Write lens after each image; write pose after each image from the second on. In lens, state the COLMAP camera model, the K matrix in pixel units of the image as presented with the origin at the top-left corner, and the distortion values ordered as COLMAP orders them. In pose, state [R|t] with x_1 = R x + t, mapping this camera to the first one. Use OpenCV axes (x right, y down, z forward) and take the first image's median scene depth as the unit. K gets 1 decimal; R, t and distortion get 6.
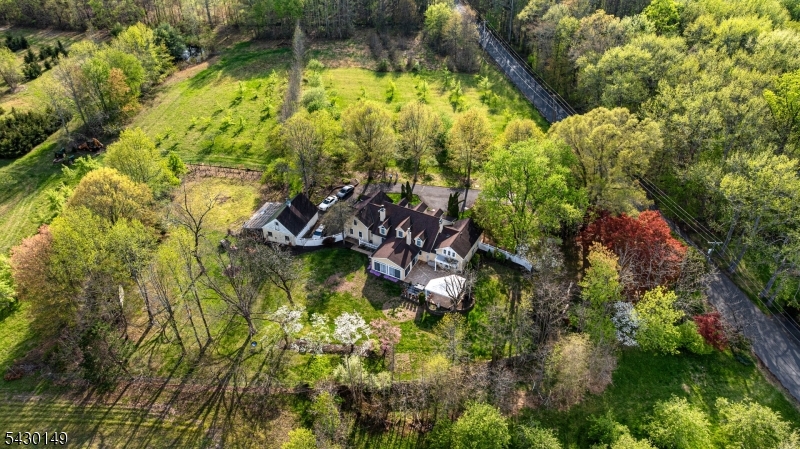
lens RADIAL K [[581.2, 0, 400.0], [0, 581.2, 224.5], [0, 0, 1]] dist [-0.006688, -0.002323]
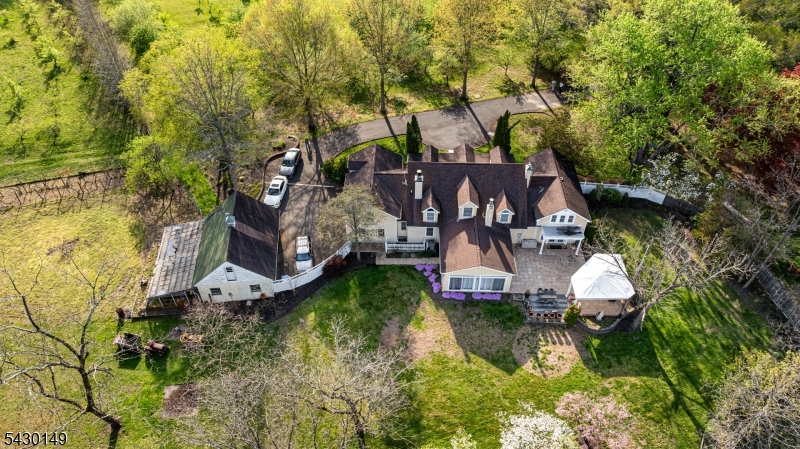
lens RADIAL K [[581.2, 0, 400.0], [0, 581.2, 224.5], [0, 0, 1]] dist [-0.006688, -0.002323]
pose [[0.892437, -0.317547, 0.320501, -0.225378], [0.267925, 0.944557, 0.189813, -0.089251], [-0.363006, -0.083526, 0.928036, 0.494805]]
